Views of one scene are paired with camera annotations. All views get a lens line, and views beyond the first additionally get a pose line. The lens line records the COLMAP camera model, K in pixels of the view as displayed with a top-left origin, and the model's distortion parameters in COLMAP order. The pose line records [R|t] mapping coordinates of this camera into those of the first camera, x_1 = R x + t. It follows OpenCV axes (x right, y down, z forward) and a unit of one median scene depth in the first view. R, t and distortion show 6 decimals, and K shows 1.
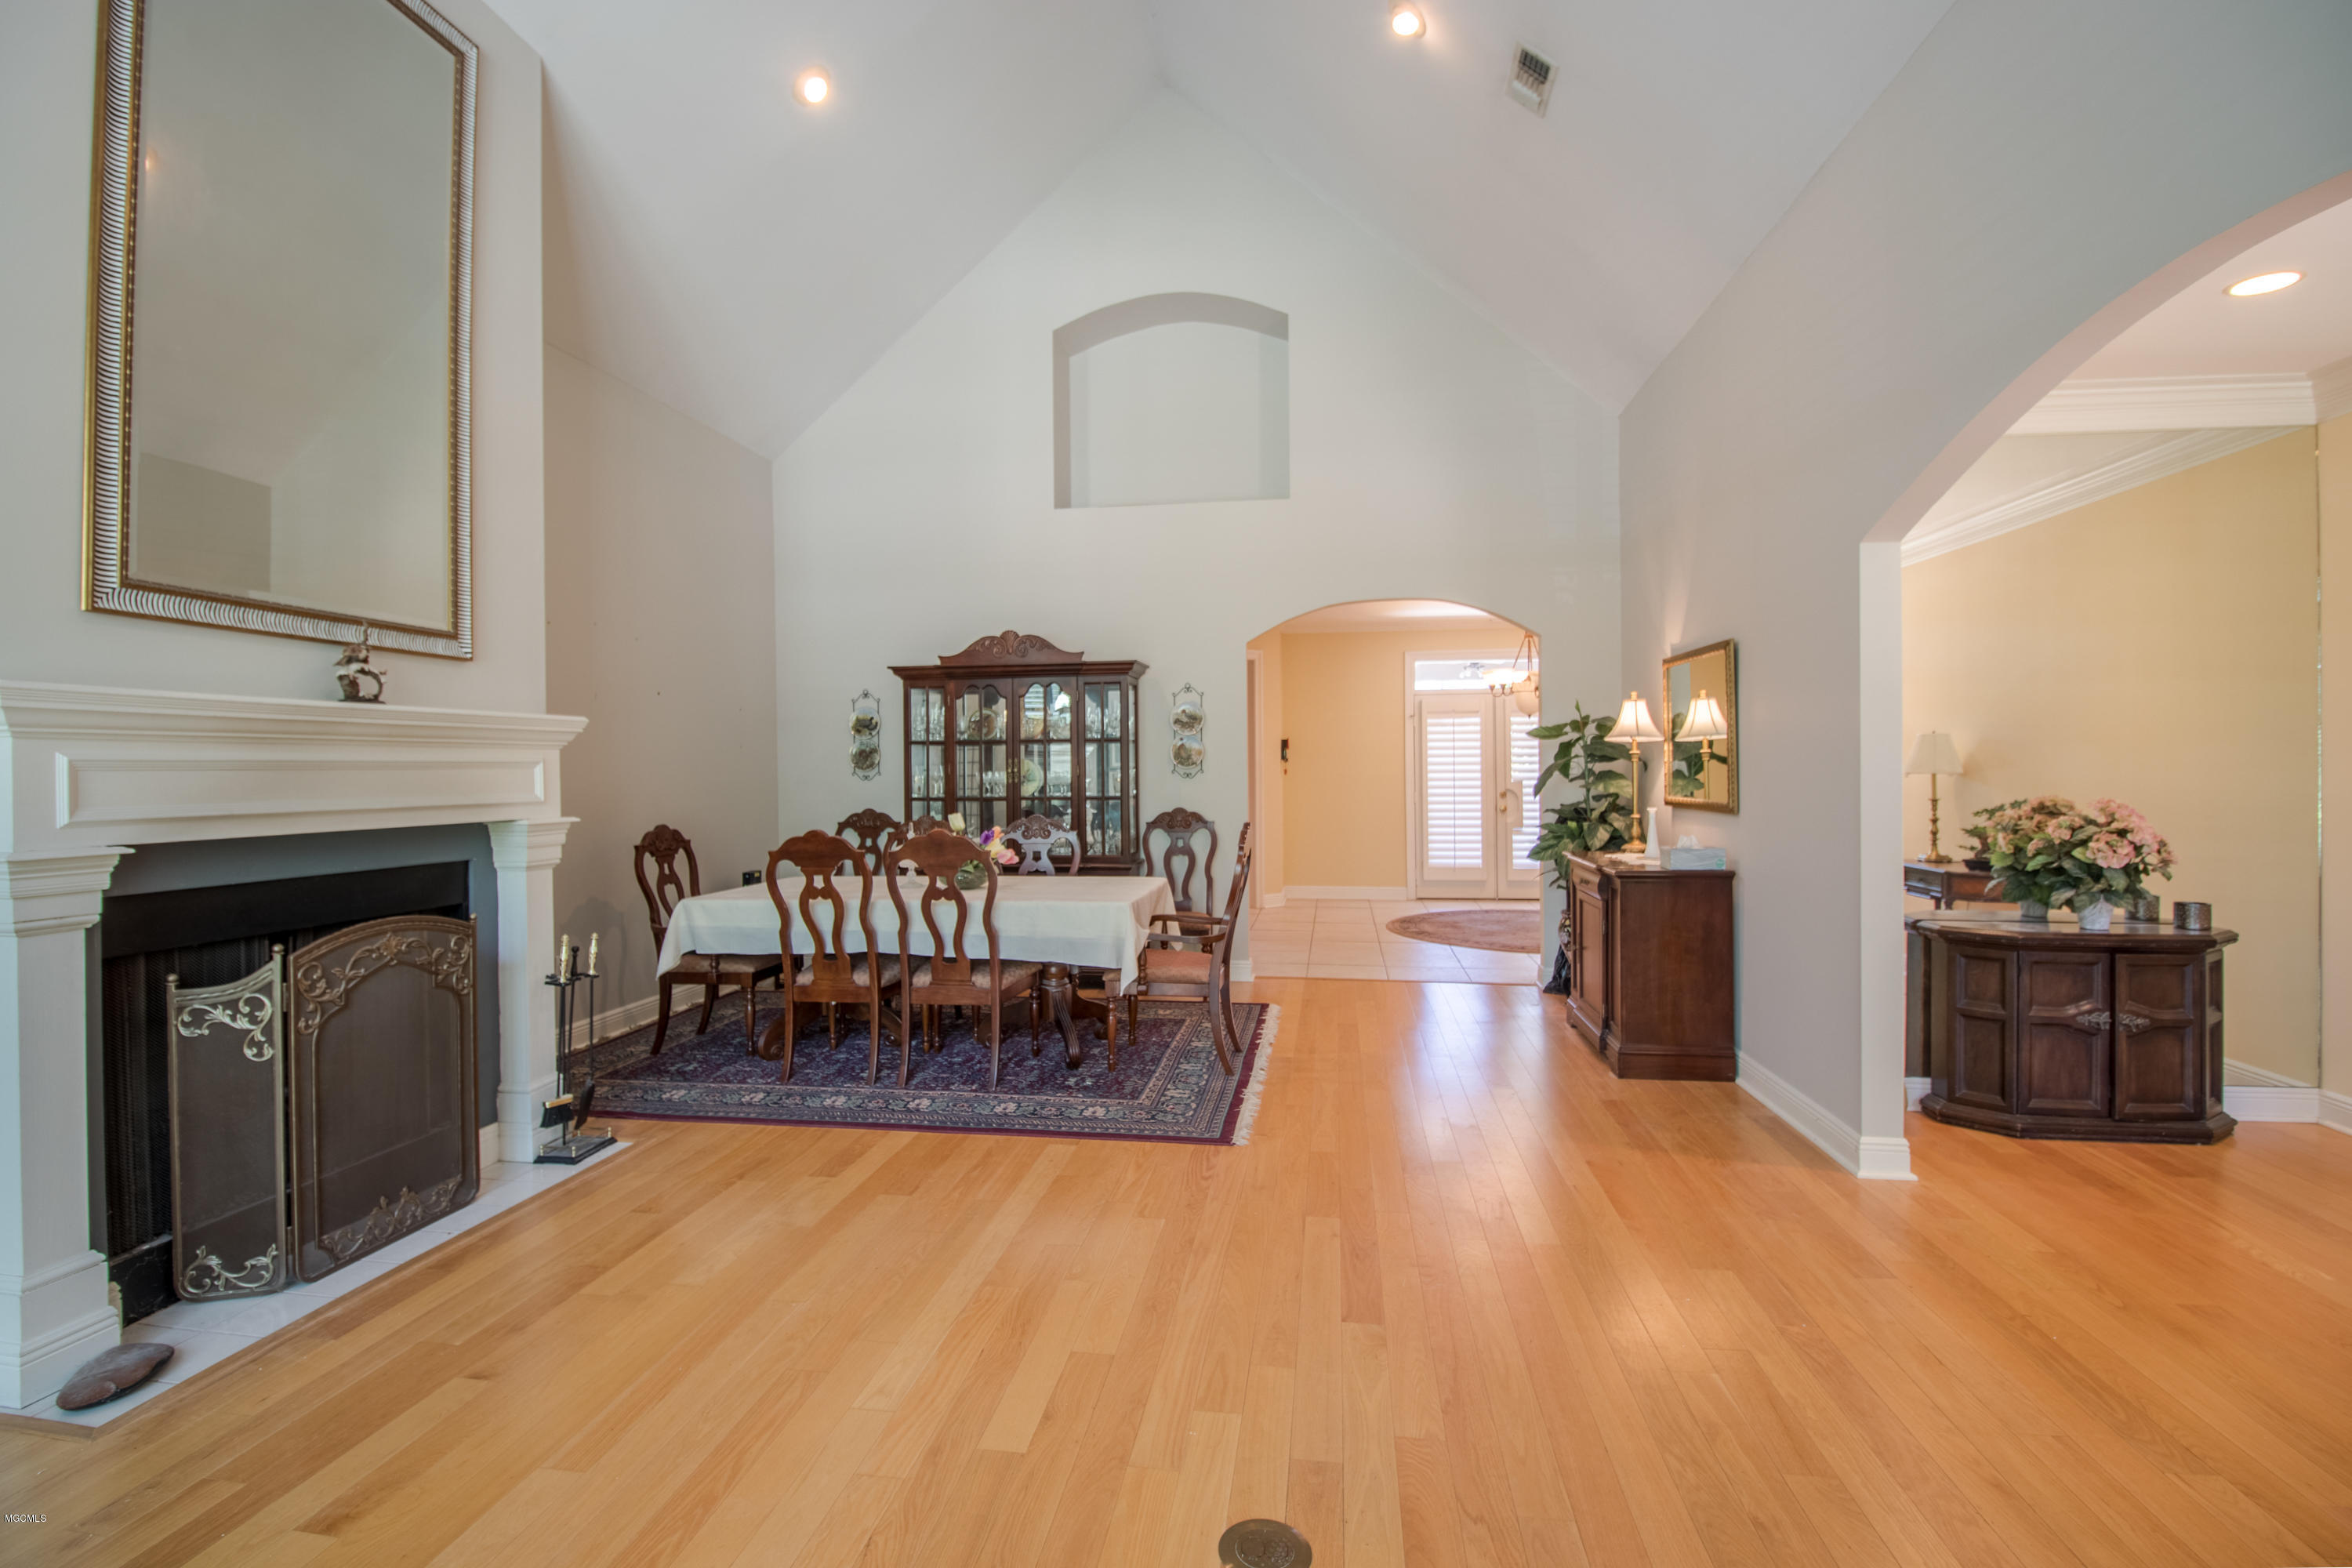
lens RADIAL K [[1093.7, 0, 1162.0], [0, 1093.7, 767.7], [0, 0, 1]] dist [0.001774, -0.013282]
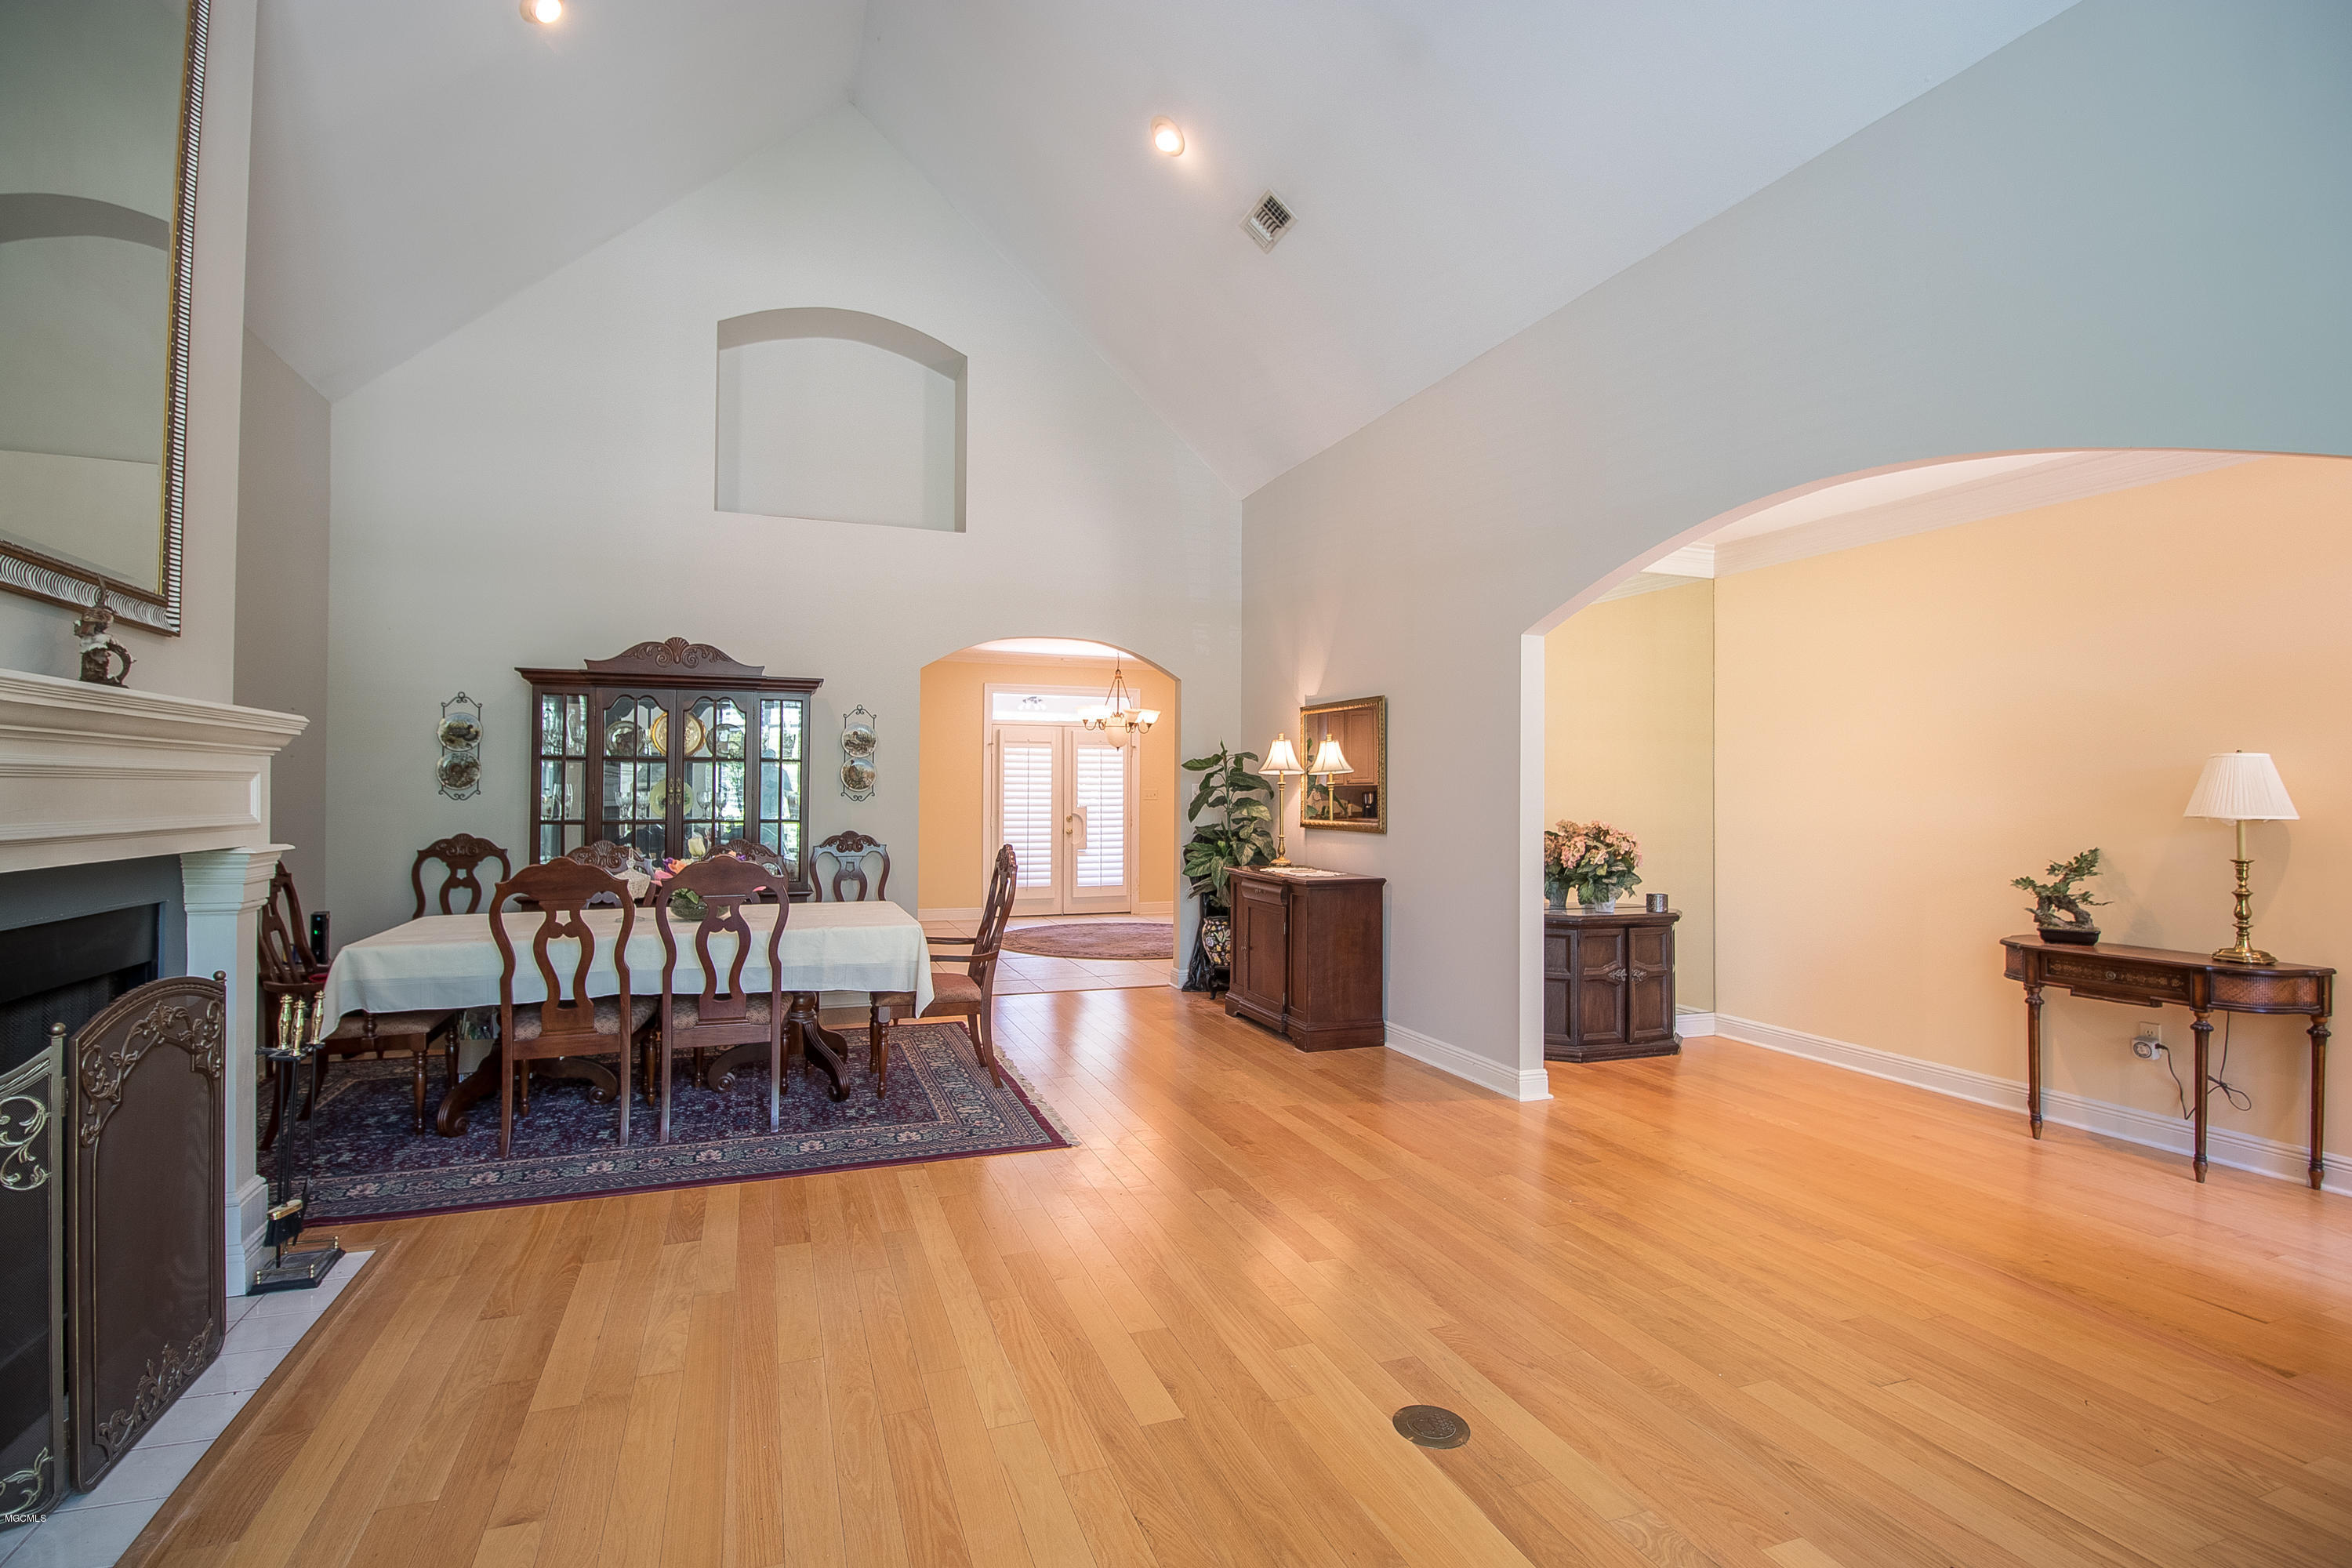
lens RADIAL K [[1082.1, 0, 1153.1], [0, 1082.1, 768.8], [0, 0, 1]] dist [0.002464, -0.012913]
pose [[0.877713, 0.023875, 0.478592, -0.322823], [-0.013348, 0.999589, -0.025385, 0.002605], [-0.479001, 0.015893, 0.877670, 0.025053]]
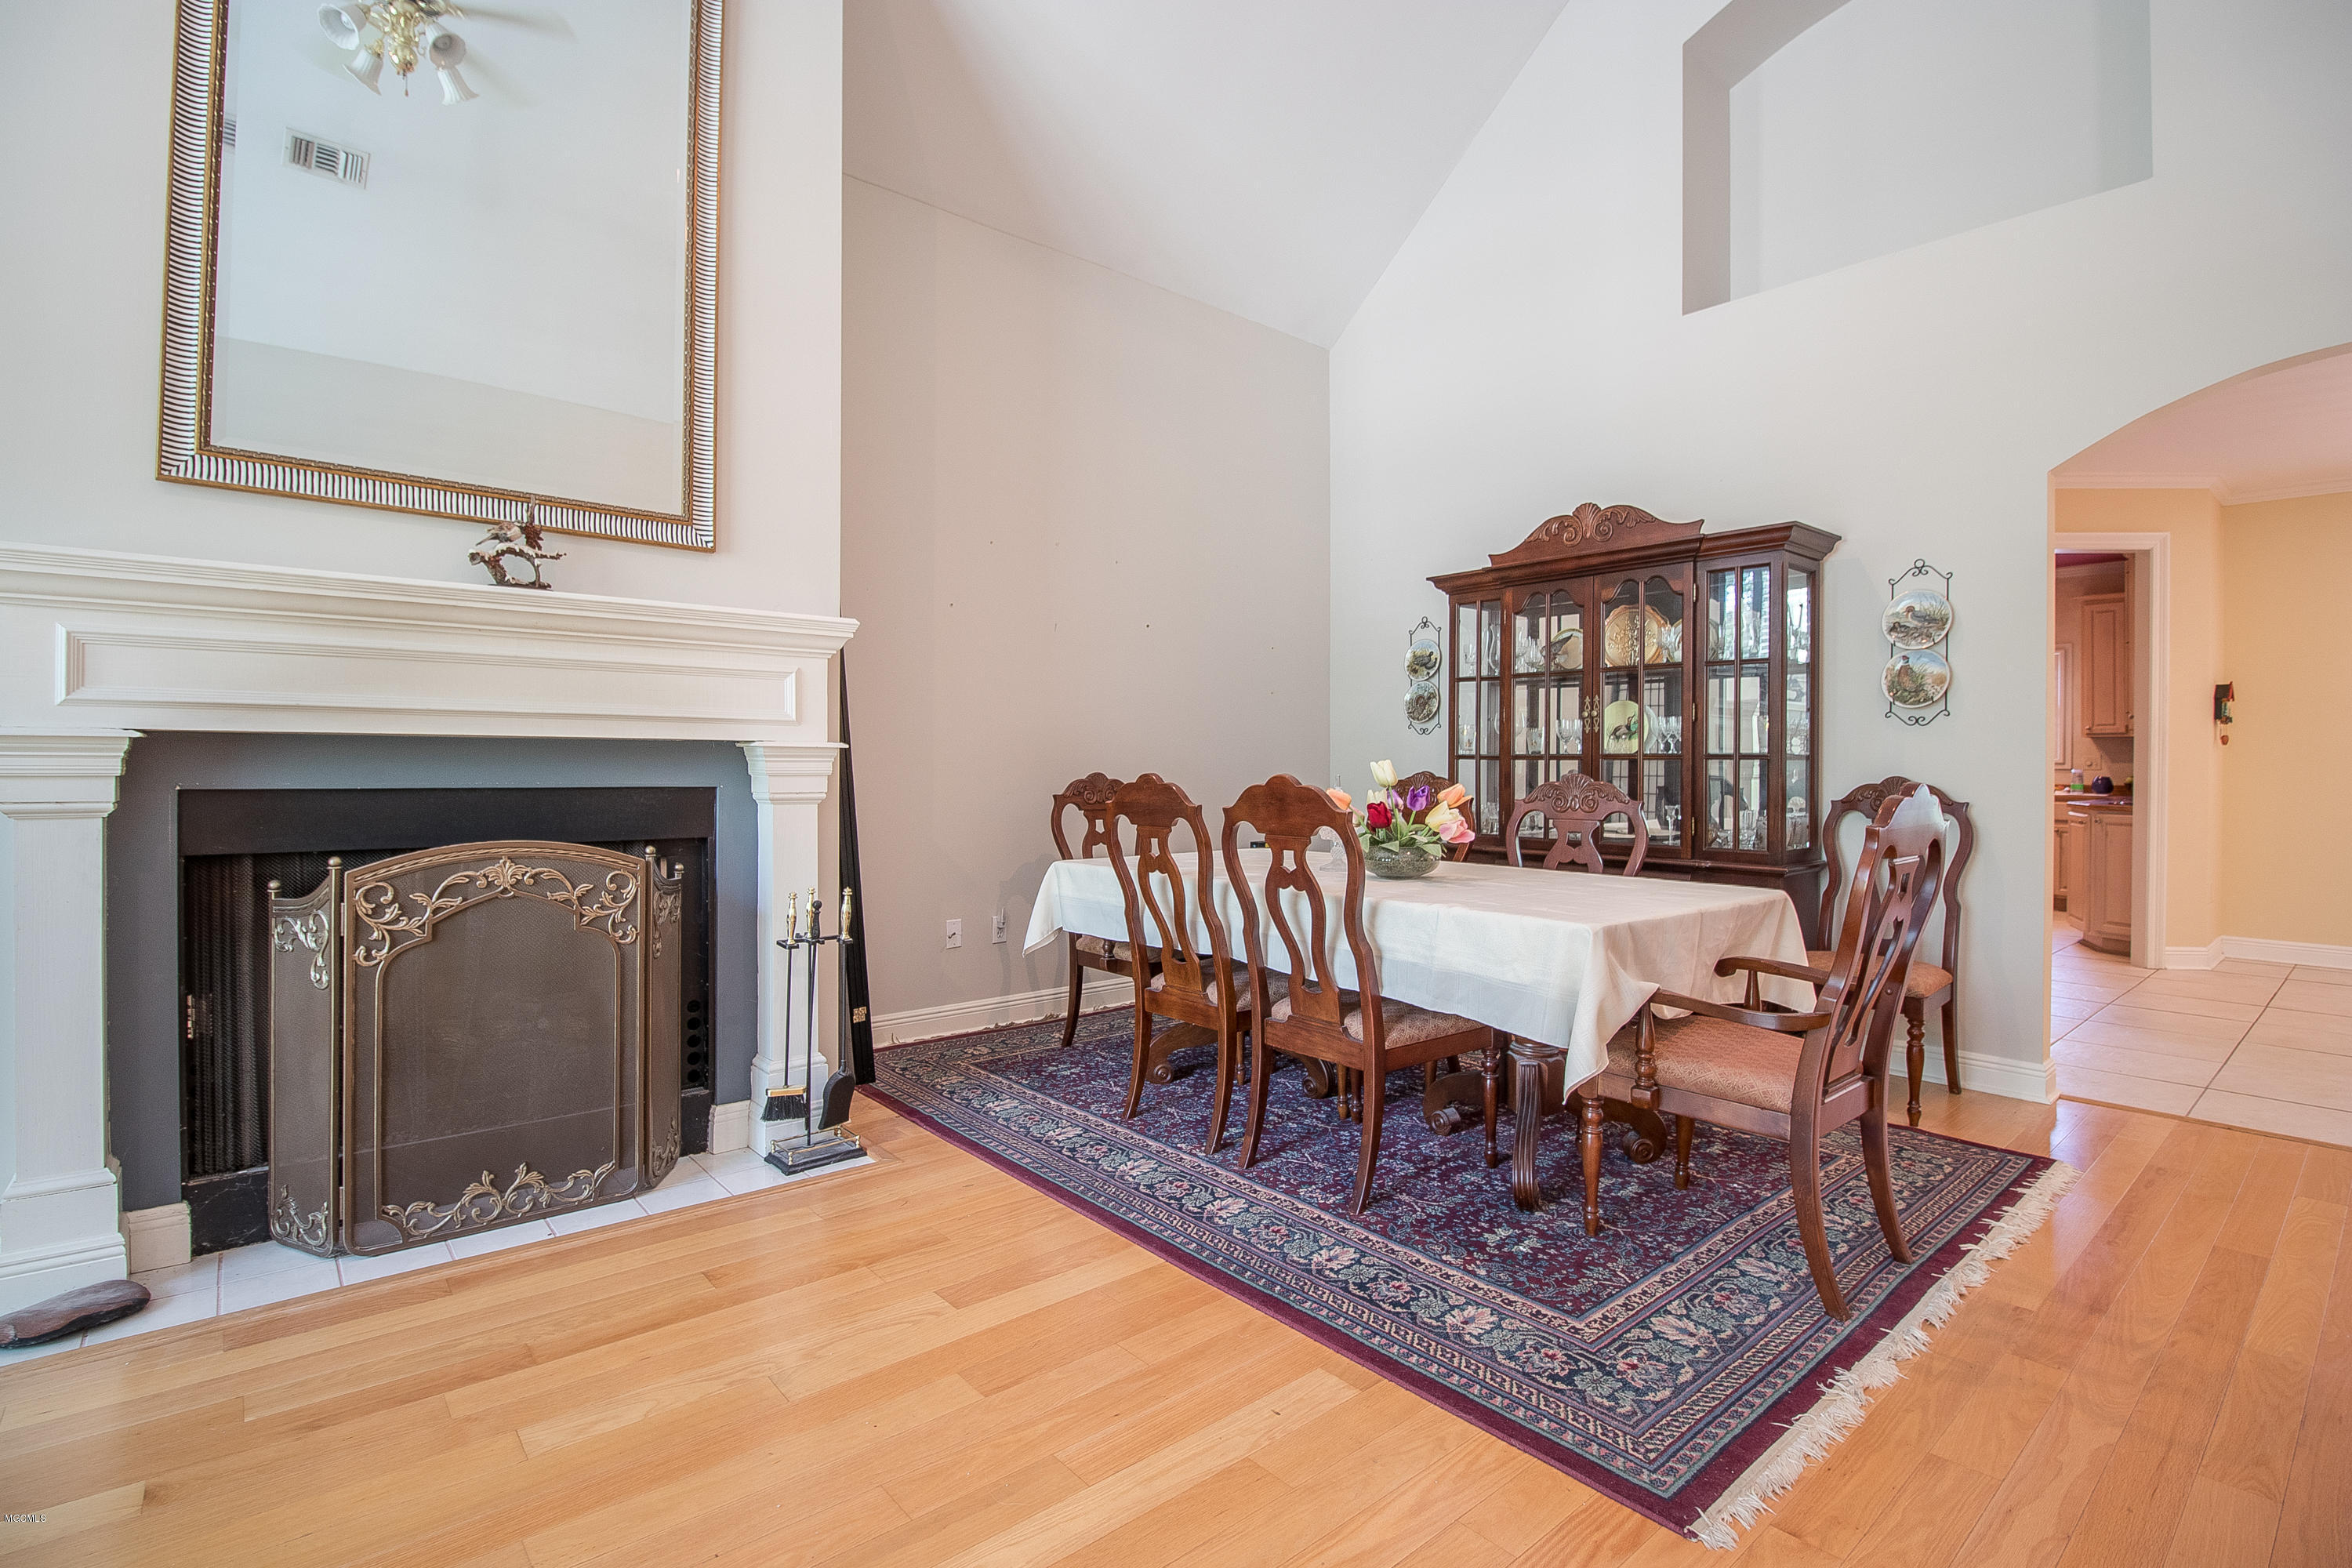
lens RADIAL K [[1093.7, 0, 1162.0], [0, 1093.7, 767.7], [0, 0, 1]] dist [0.001774, -0.013282]
pose [[0.755331, 0.016003, -0.655148, 0.152912], [-0.012015, 0.999872, 0.010572, 0.046104], [0.655233, -0.000114, 0.755426, 0.480223]]
